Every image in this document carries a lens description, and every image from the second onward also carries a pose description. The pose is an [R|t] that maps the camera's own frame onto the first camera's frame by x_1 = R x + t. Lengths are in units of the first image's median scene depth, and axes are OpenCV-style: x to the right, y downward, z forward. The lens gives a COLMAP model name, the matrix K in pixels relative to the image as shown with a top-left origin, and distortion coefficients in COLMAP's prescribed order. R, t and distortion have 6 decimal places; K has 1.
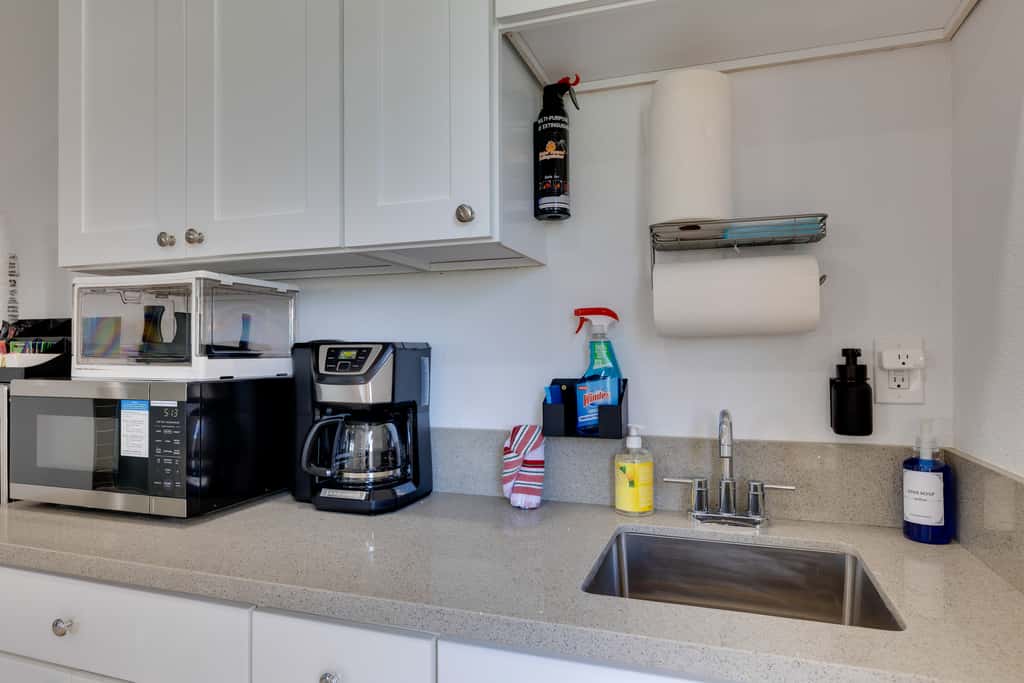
lens RADIAL K [[631.4, 0, 489.9], [0, 631.4, 333.6], [0, 0, 1]] dist [0.026047, -0.002406]
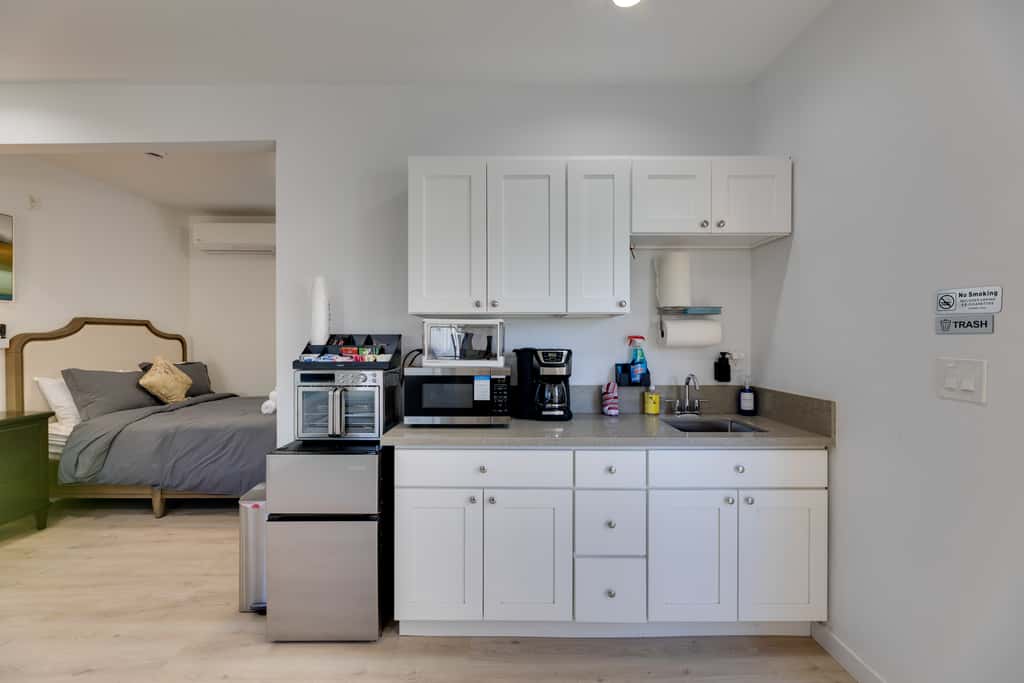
lens RADIAL K [[413.0, 0, 491.0], [0, 413.0, 339.4], [0, 0, 1]] dist [0.001649, 0.000671]
pose [[0.945418, 0.005677, 0.325811, -0.998565], [-0.012018, 0.999776, 0.017451, -0.051930], [-0.325639, -0.020414, 0.945274, -0.411933]]
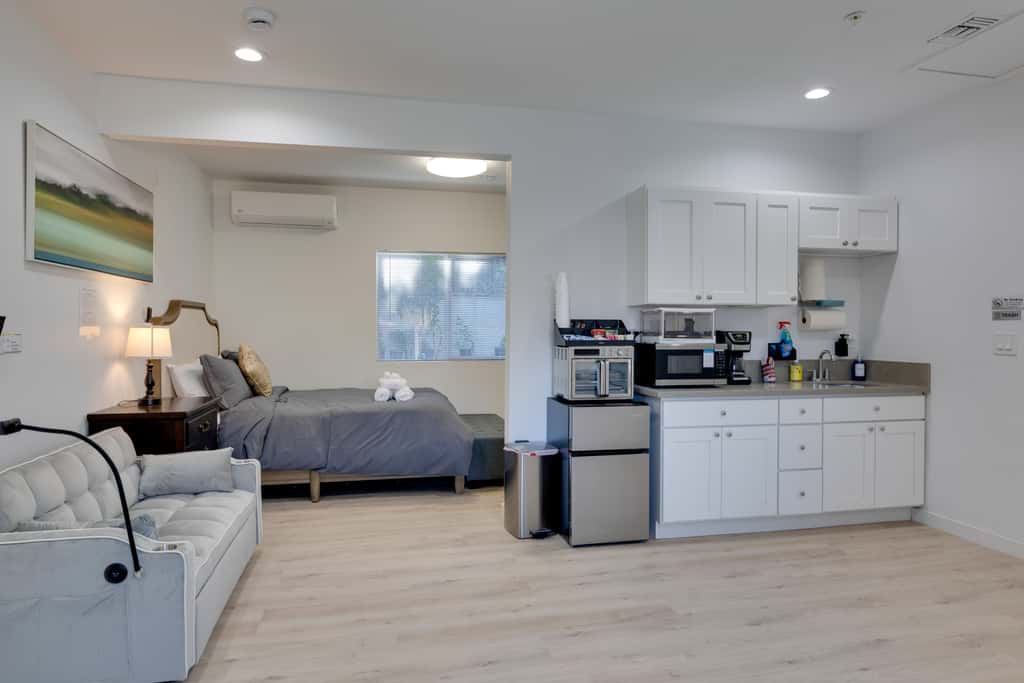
lens RADIAL K [[570.1, 0, 503.2], [0, 570.1, 335.0], [0, 0, 1]] dist [0.004402, 0.000467]
pose [[0.867852, 0.003359, 0.496811, -2.822775], [-0.017197, 0.999581, 0.023283, -0.016545], [-0.496524, -0.028750, 0.867547, -0.947017]]
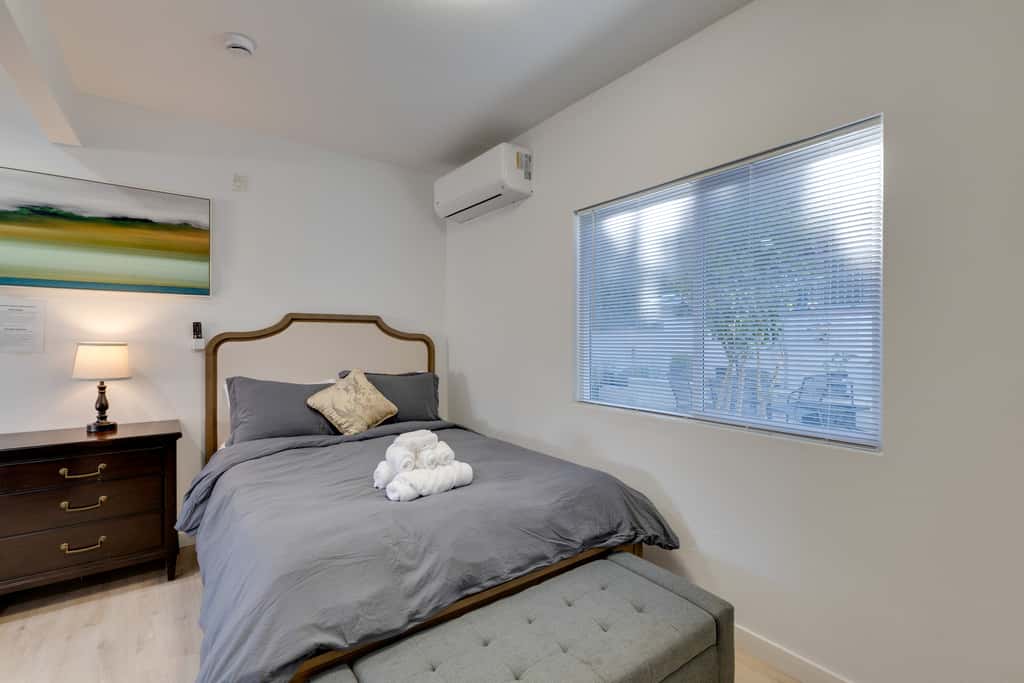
lens RADIAL K [[450.4, 0, 506.7], [0, 450.4, 340.2], [0, 0, 1]] dist [0.007256, 0.000185]
pose [[0.800491, 0.009020, -0.599277, -0.198770], [0.001221, 0.999860, 0.016681, -0.006517], [0.599344, -0.014085, 0.800368, 1.970467]]
